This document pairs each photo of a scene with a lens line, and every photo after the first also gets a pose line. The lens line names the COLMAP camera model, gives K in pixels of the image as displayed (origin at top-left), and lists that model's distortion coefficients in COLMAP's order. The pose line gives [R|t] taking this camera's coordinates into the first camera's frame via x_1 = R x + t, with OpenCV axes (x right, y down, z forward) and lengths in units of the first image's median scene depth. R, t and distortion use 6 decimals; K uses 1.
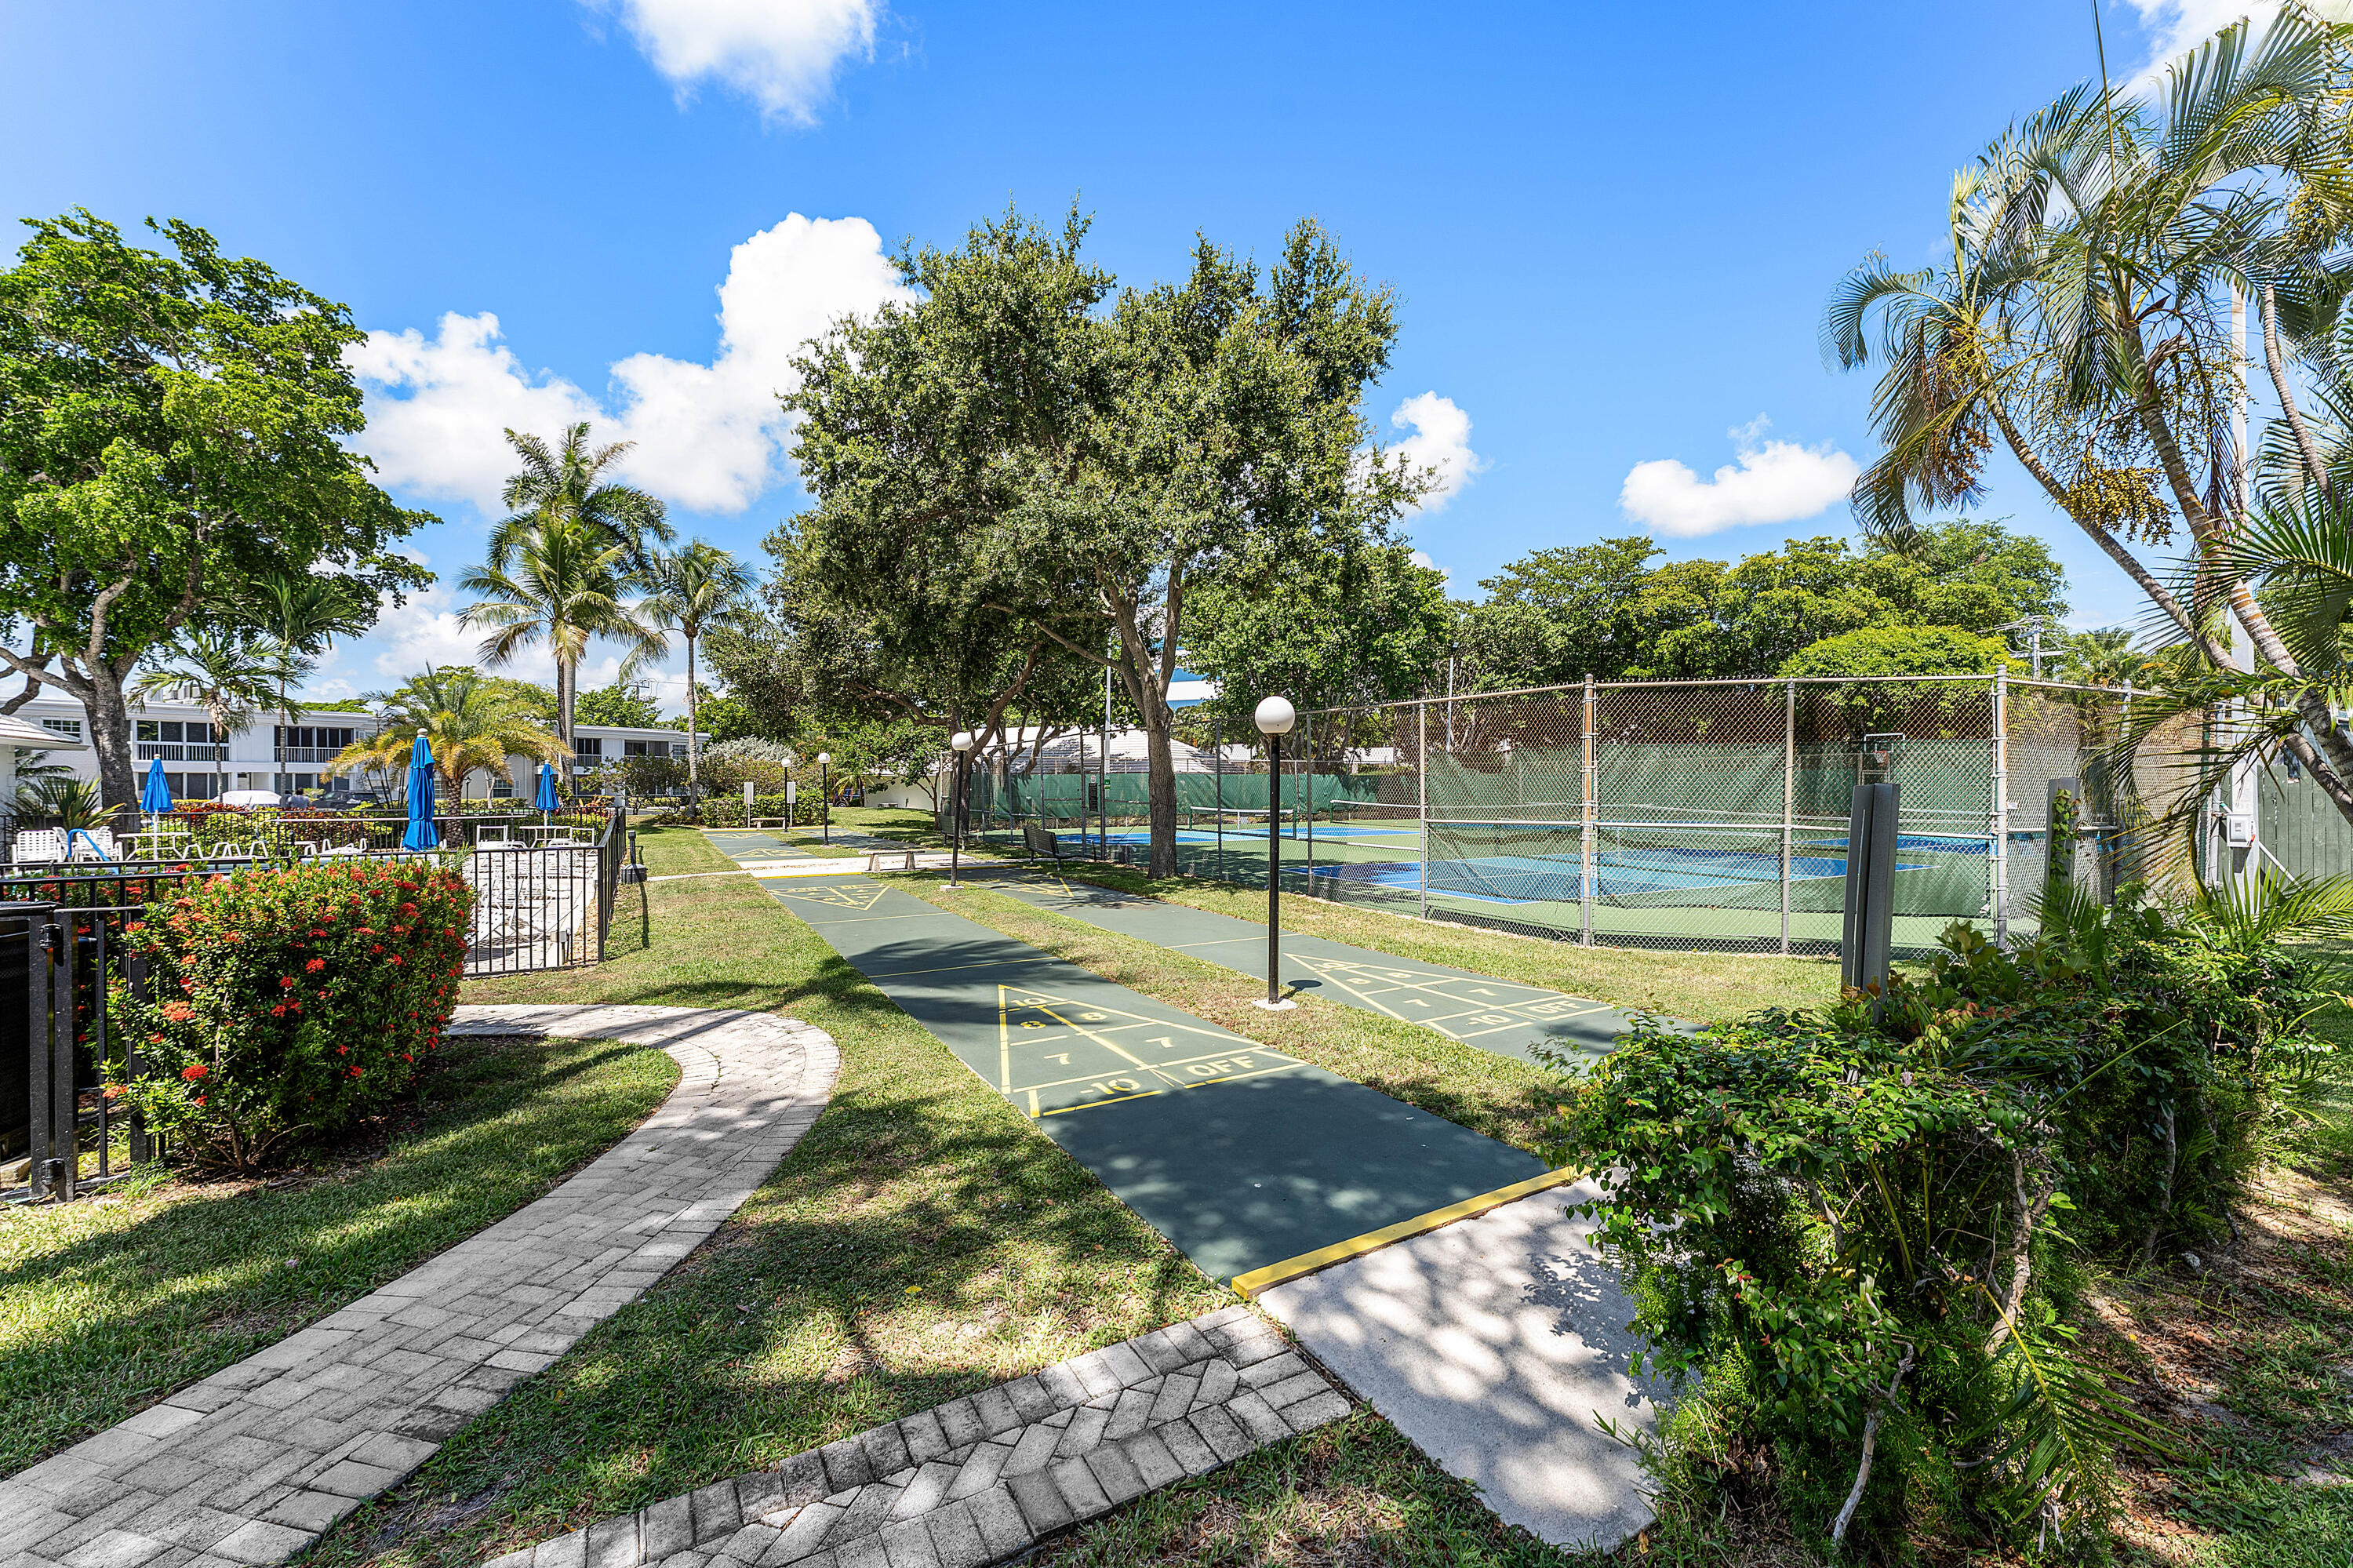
lens RADIAL K [[966.2, 0, 1176.5], [0, 966.2, 784.0], [0, 0, 1]] dist [-0.000228, 0.000037]
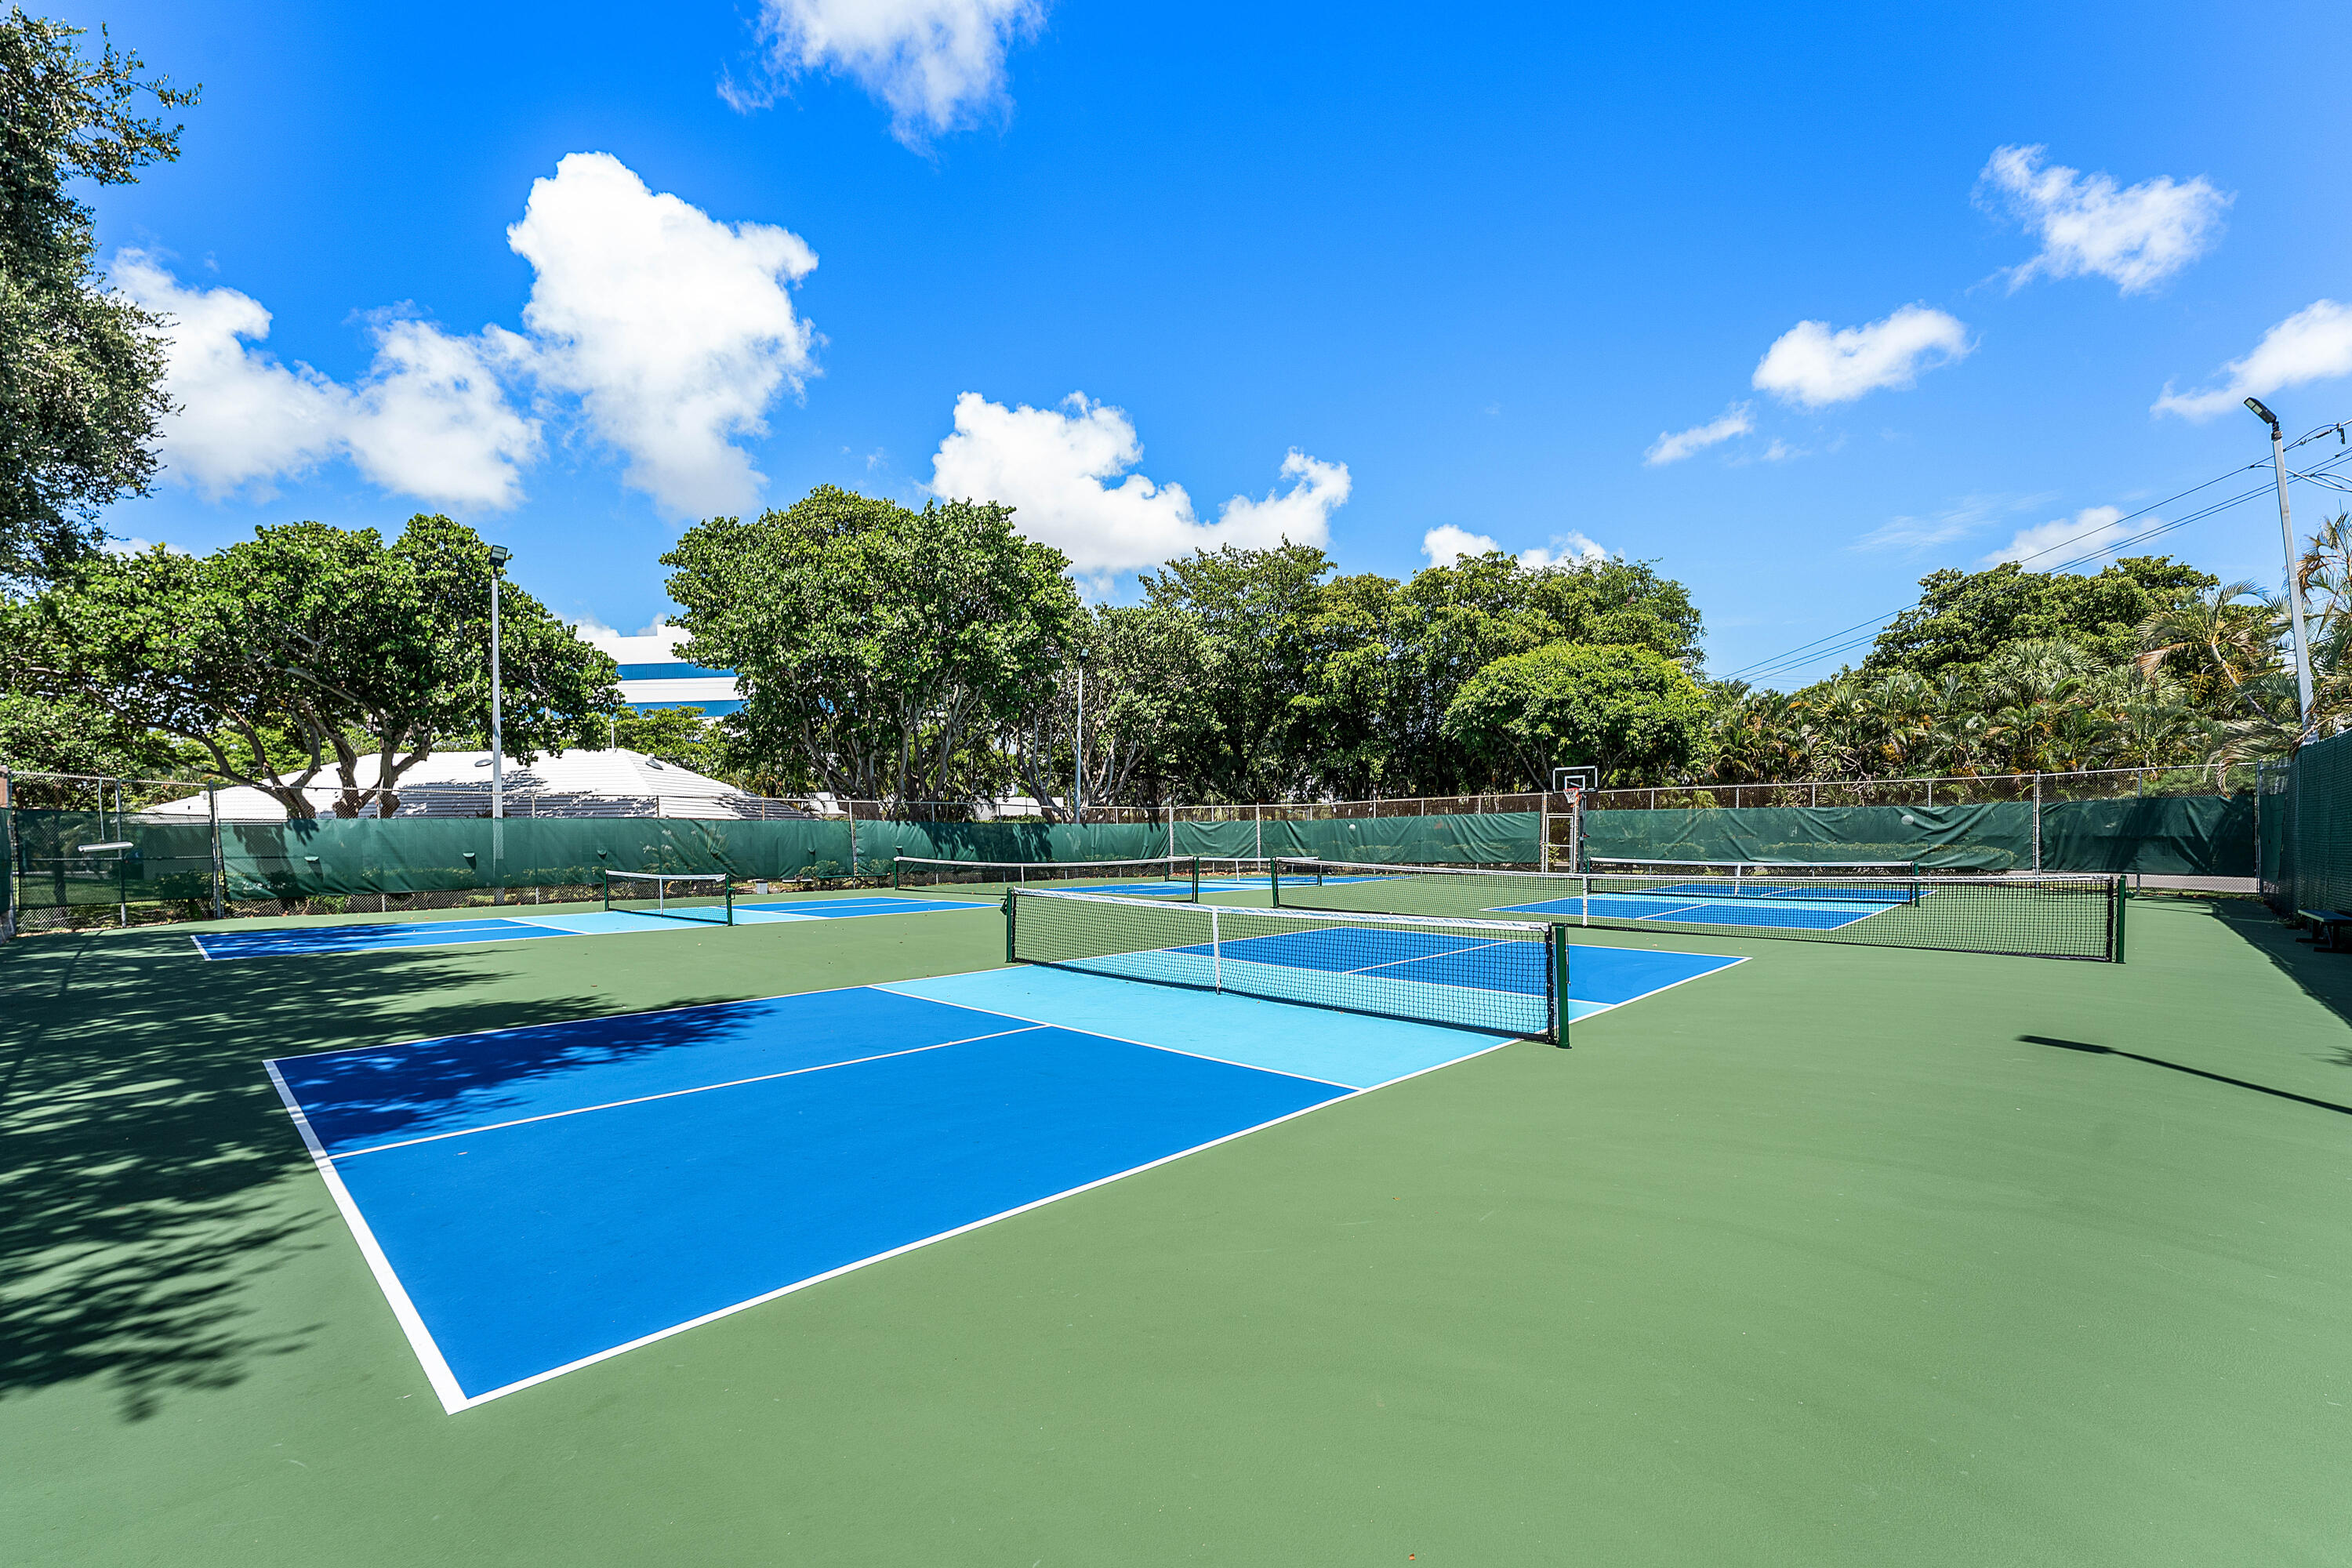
lens RADIAL K [[986.6, 0, 1177.6], [0, 986.6, 836.3], [0, 0, 1]] dist [0.000491, 0.000480]
pose [[0.954673, -0.005365, 0.297608, 0.136212], [0.008128, 0.999935, -0.008046, 0.009064], [-0.297546, 0.010100, 0.954654, 0.253788]]
